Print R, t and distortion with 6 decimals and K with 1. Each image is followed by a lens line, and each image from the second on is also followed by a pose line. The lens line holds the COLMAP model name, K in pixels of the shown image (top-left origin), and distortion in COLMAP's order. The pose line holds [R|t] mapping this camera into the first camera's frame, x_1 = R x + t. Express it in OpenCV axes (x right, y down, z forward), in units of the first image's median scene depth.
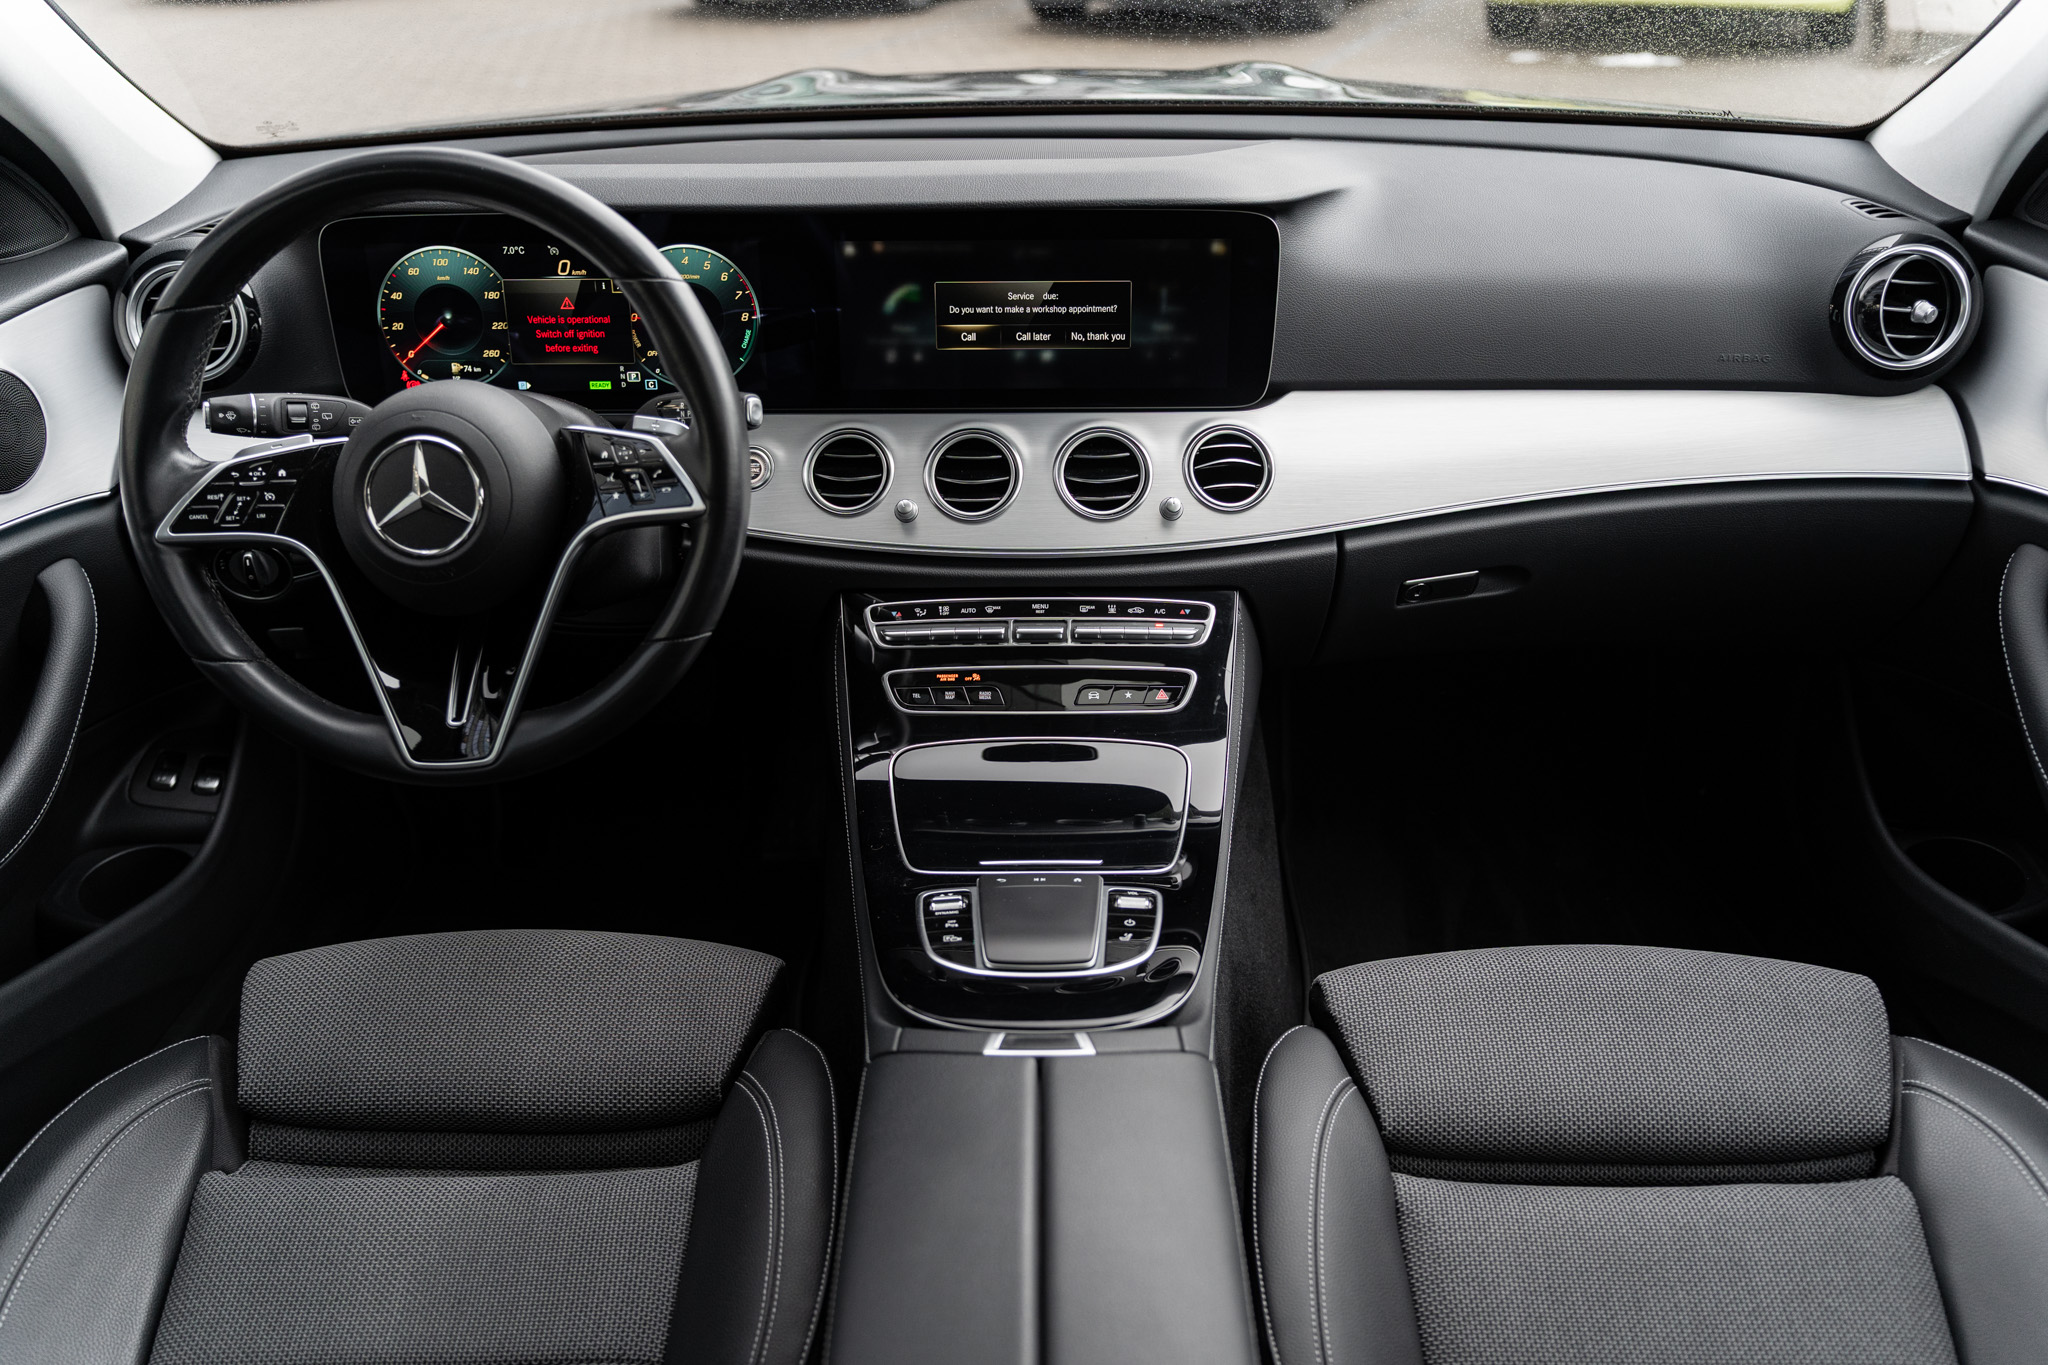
lens RADIAL K [[1647.5, 0, 1027.0], [0, 1647.5, 676.9], [0, 0, 1]] dist [0.002087, 0.005705]
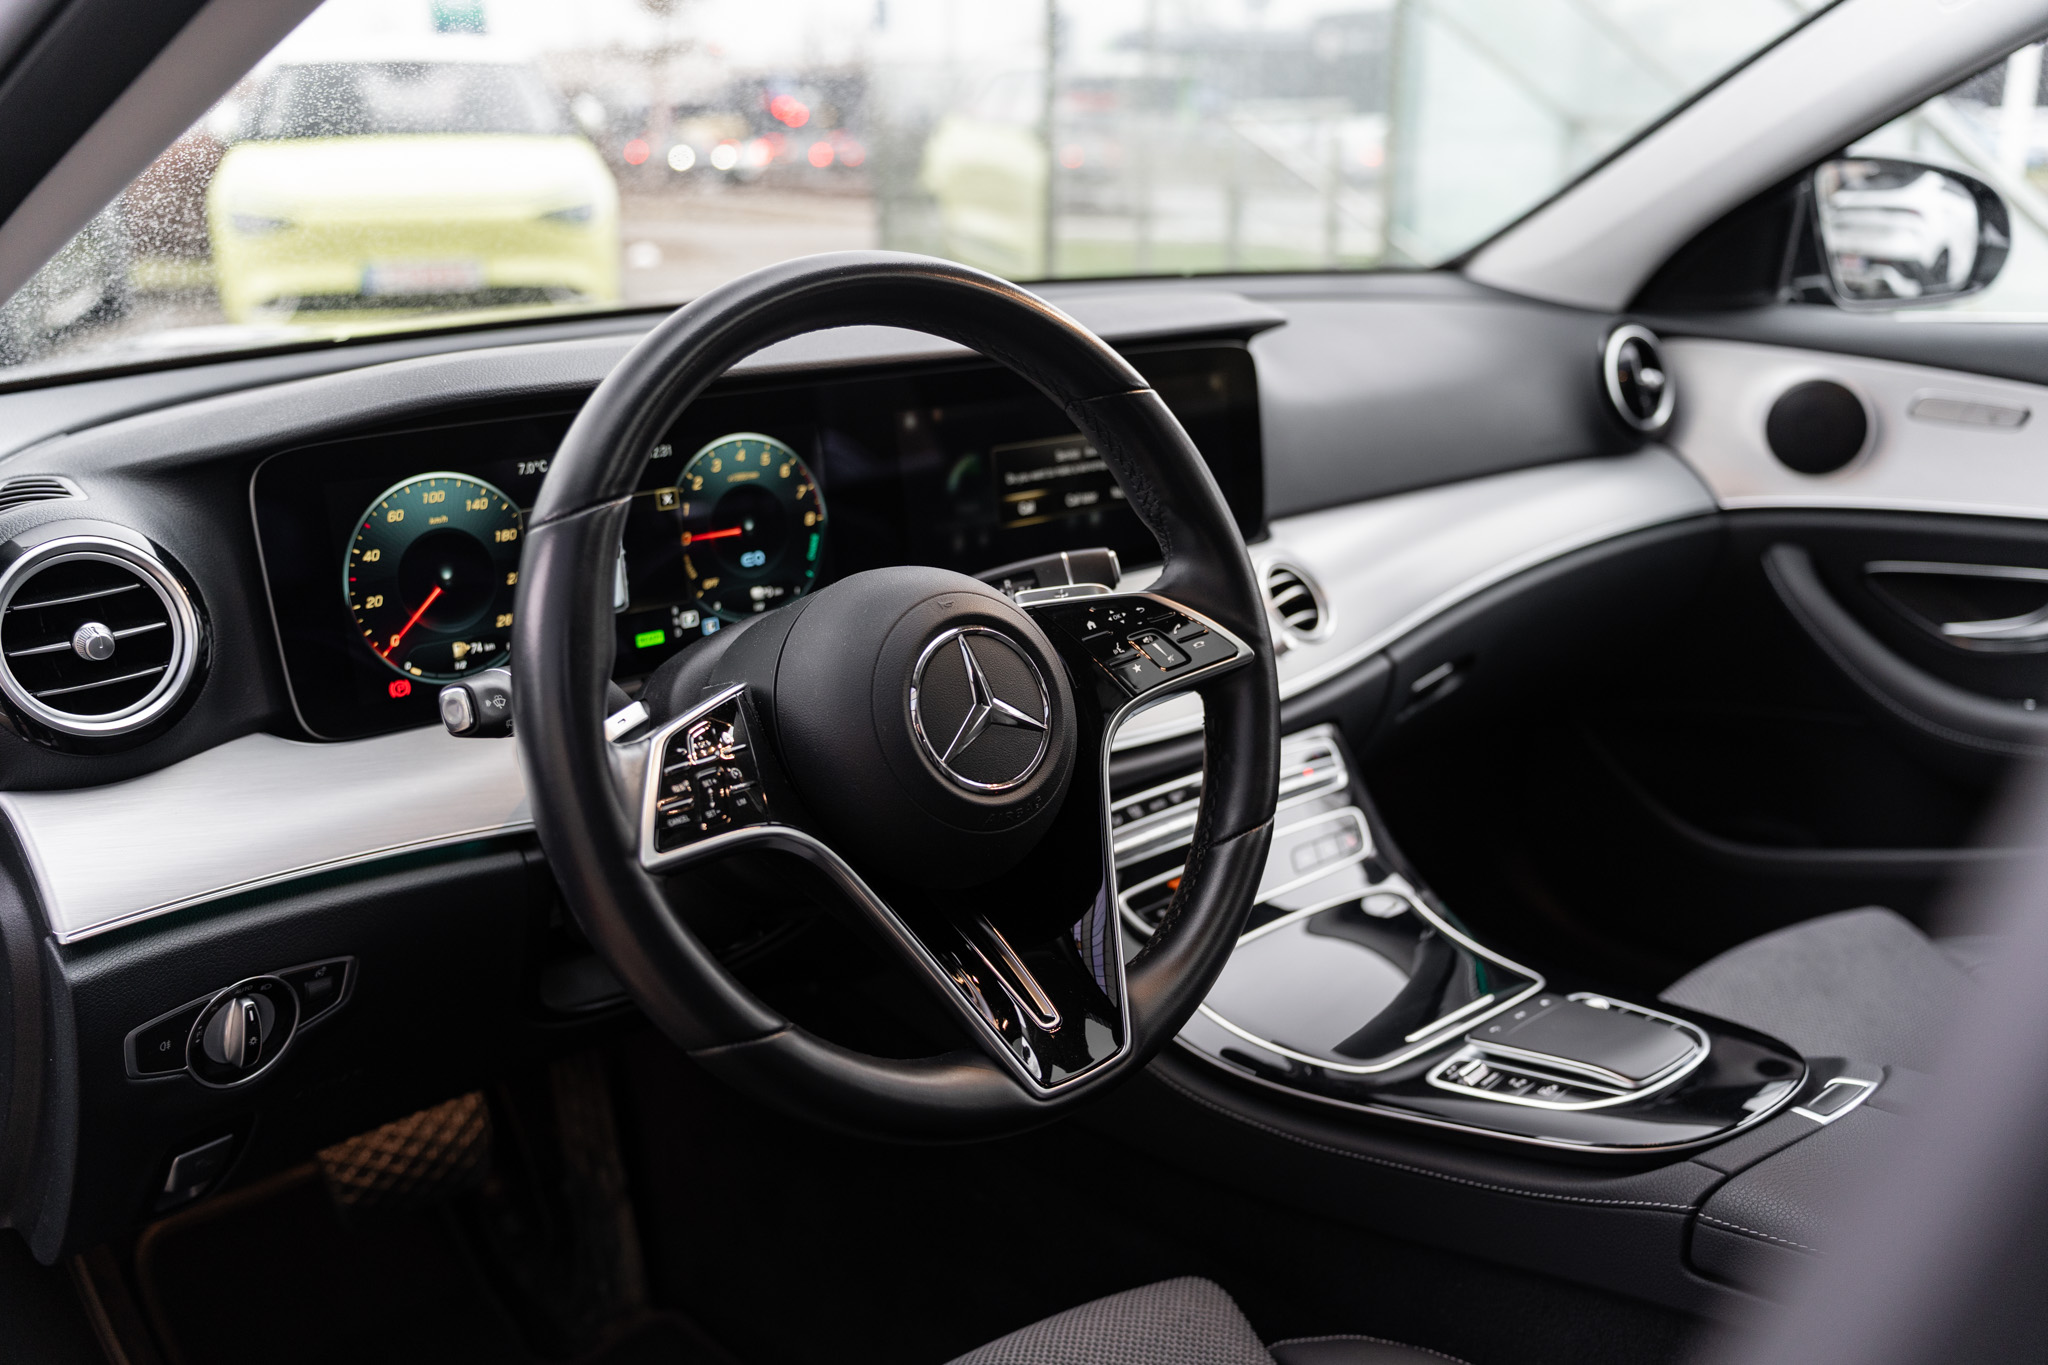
lens RADIAL K [[1873.9, 0, 1017.5], [0, 1873.9, 674.9], [0, 0, 1]] dist [-0.008989, 0.000000]
pose [[0.732903, -0.179583, 0.656204, -0.697975], [0.320438, 0.941965, -0.100104, -0.029588], [-0.600144, 0.283639, 0.747914, 0.304041]]
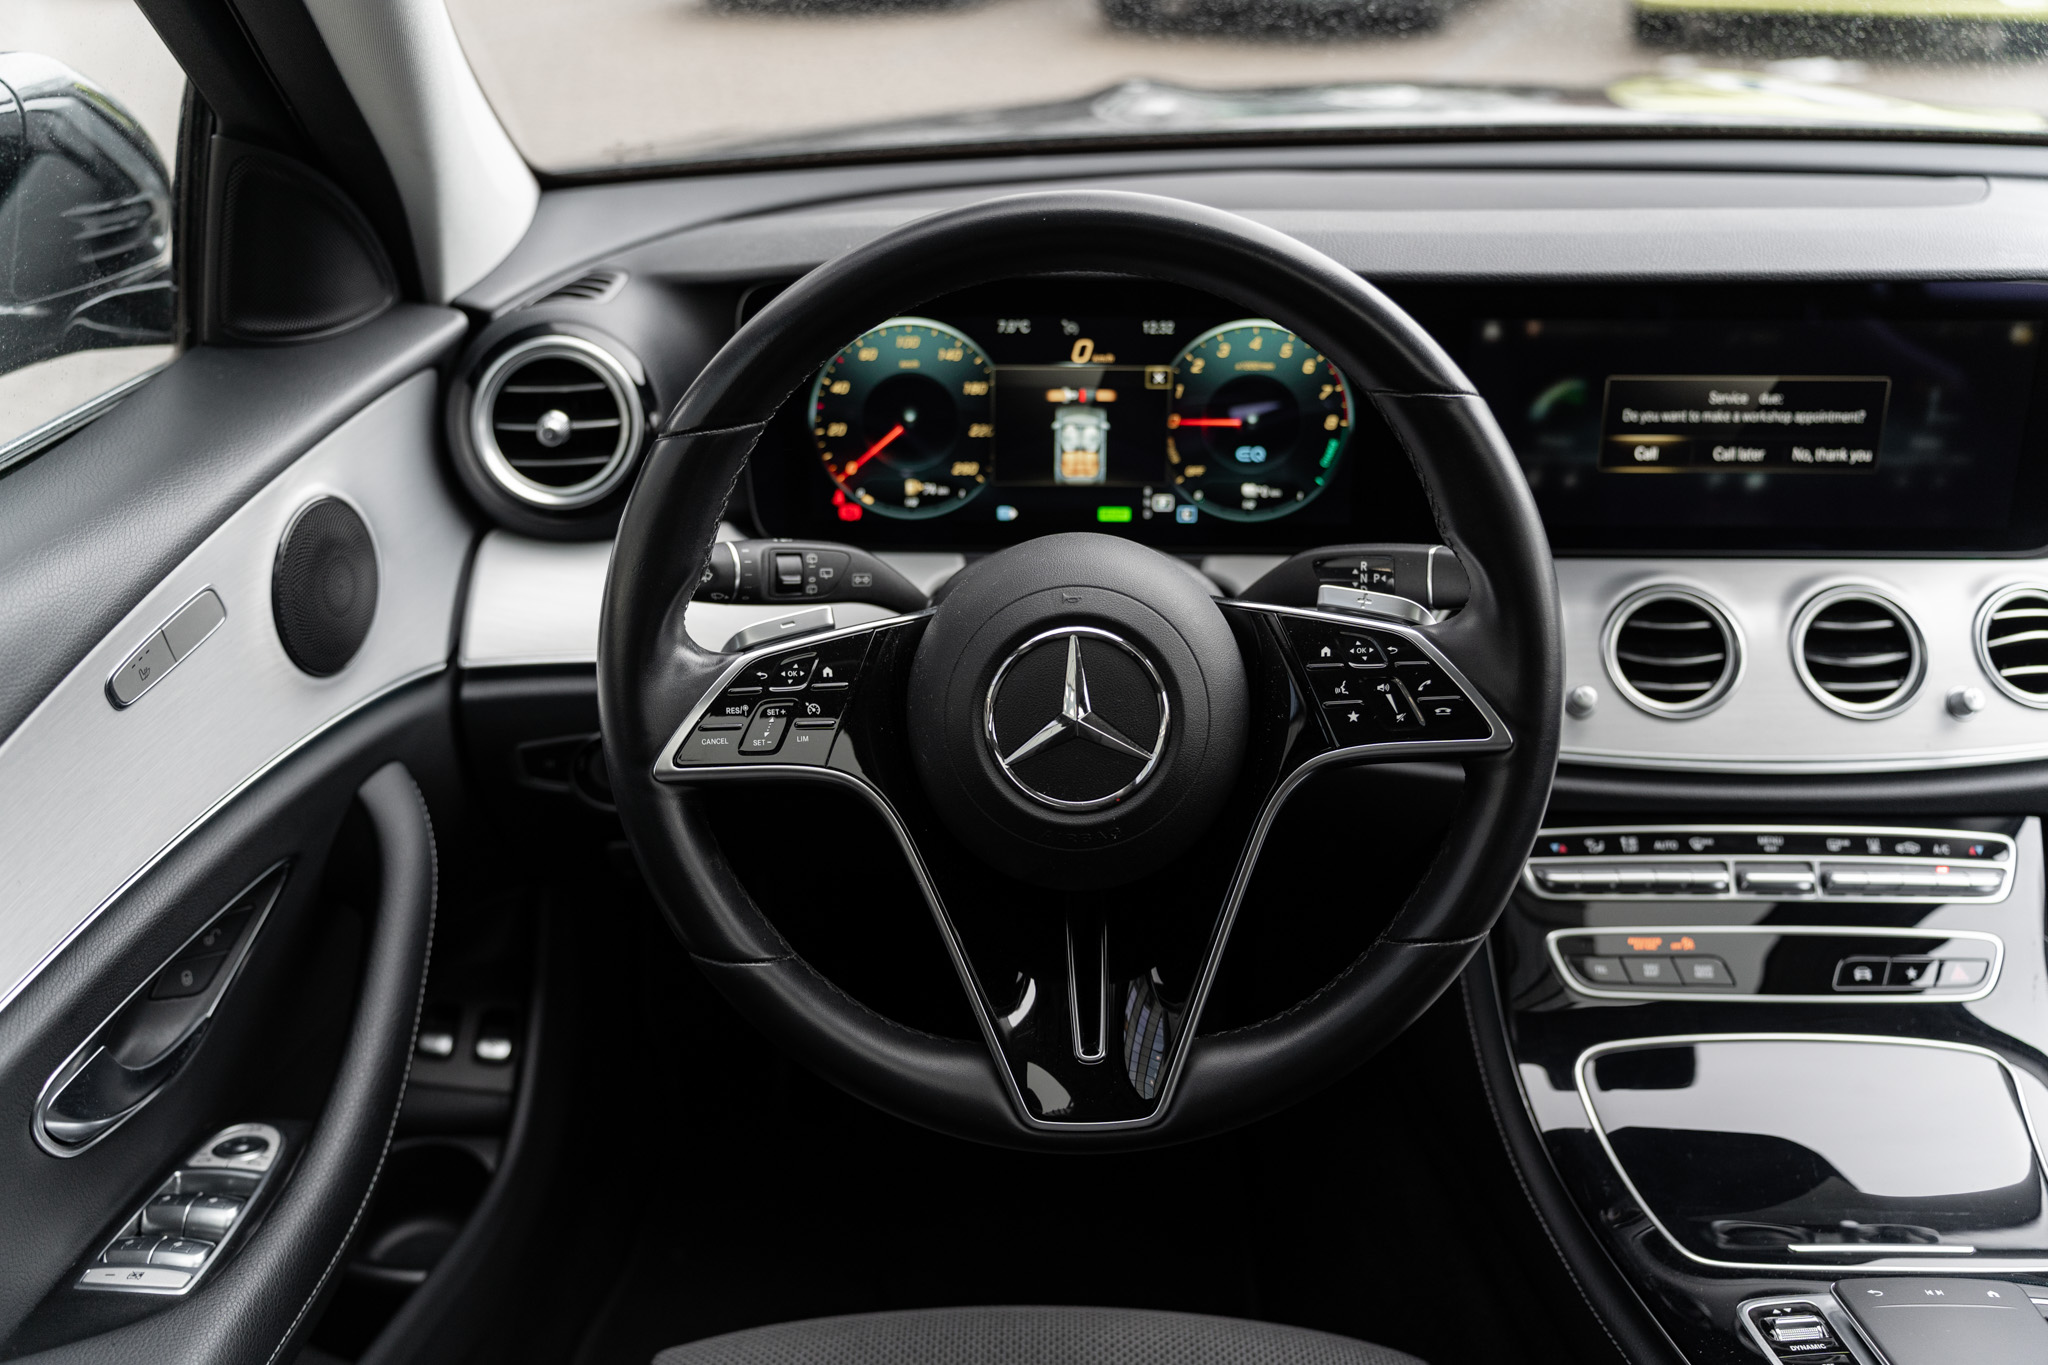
lens RADIAL K [[1860.7, 0, 1012.7], [0, 1860.7, 663.4], [0, 0, 1]] dist [0.013489, 0.011190]
pose [[0.999935, 0.010613, 0.004046, -0.313012], [-0.010412, 0.998847, -0.046862, -0.076494], [-0.004539, 0.046817, 0.998893, 0.206565]]
